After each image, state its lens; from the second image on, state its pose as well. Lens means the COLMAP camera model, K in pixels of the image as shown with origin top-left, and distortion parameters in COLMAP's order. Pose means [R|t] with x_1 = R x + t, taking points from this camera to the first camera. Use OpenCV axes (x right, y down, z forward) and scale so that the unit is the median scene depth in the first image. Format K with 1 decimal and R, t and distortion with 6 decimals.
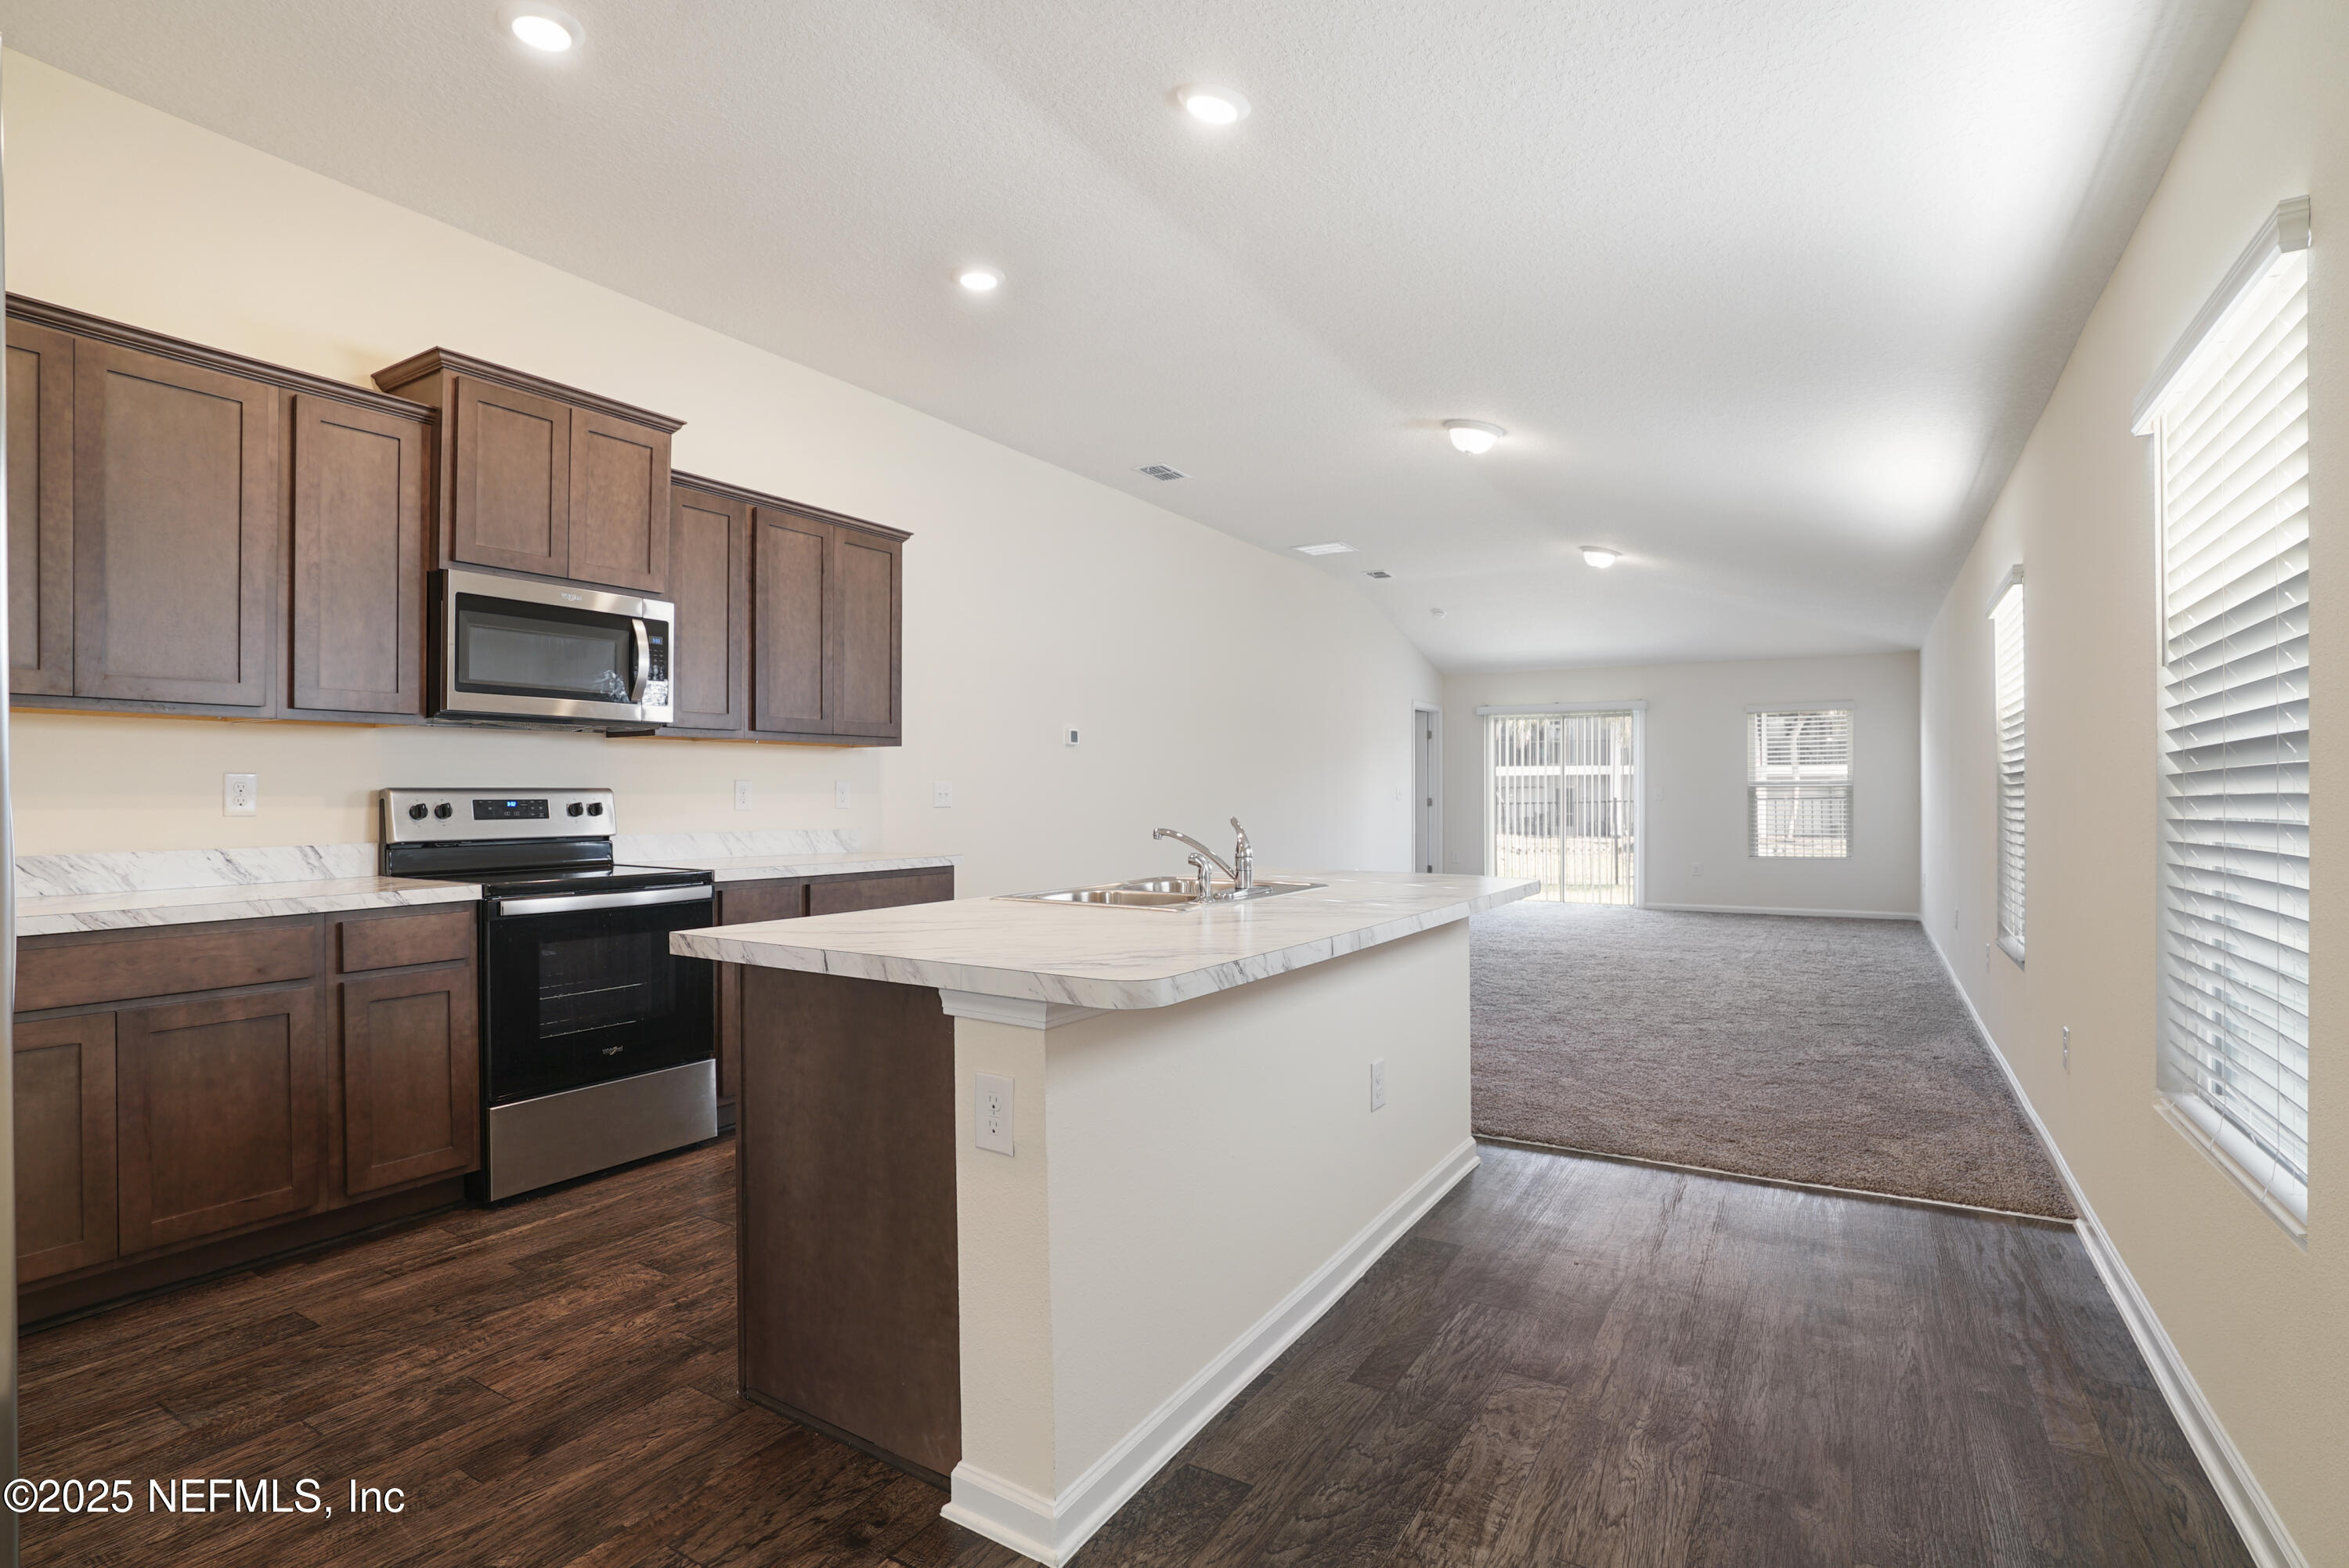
lens RADIAL K [[1131.8, 0, 1167.8], [0, 1131.8, 796.1], [0, 0, 1]] dist [-0.065309, 0.026216]
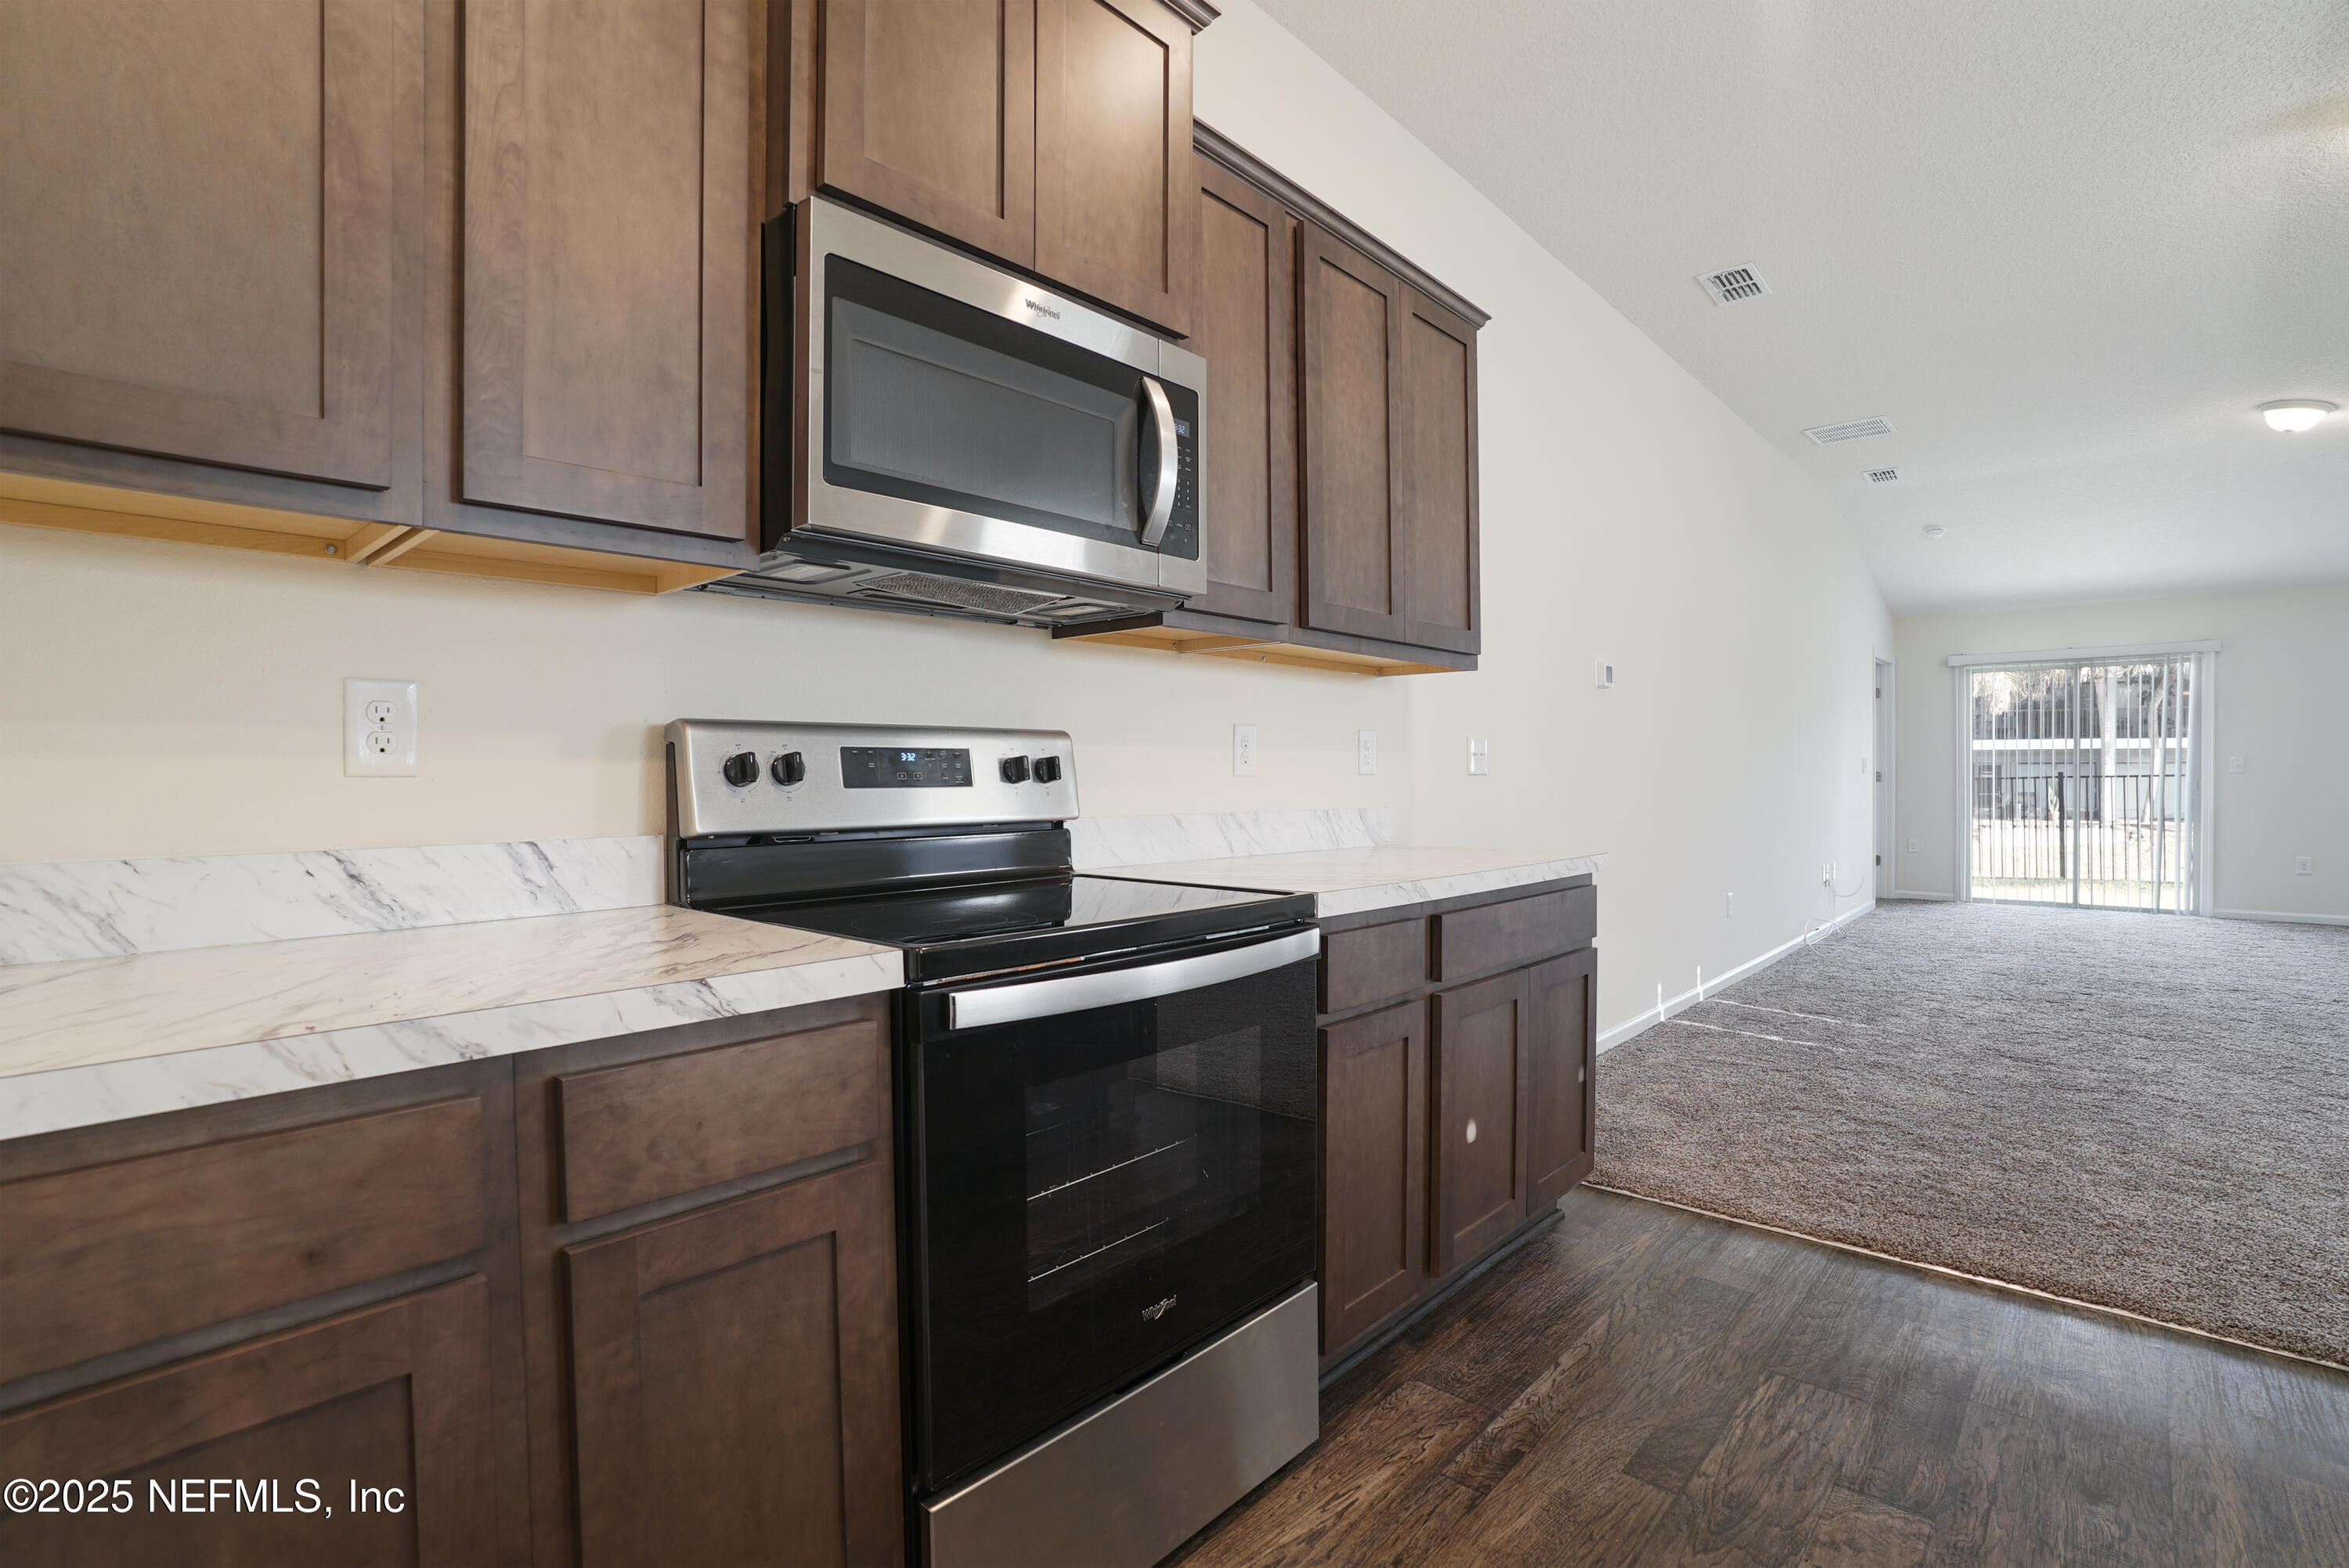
lens RADIAL K [[1079.1, 0, 1176.1], [0, 1079.1, 800.5], [0, 0, 1]] dist [-0.062565, 0.018400]
pose [[0.982478, 0.002272, -0.186365, -0.415411], [0.001816, 0.999761, 0.021767, 0.017839], [0.186370, -0.021724, 0.982239, 0.591931]]
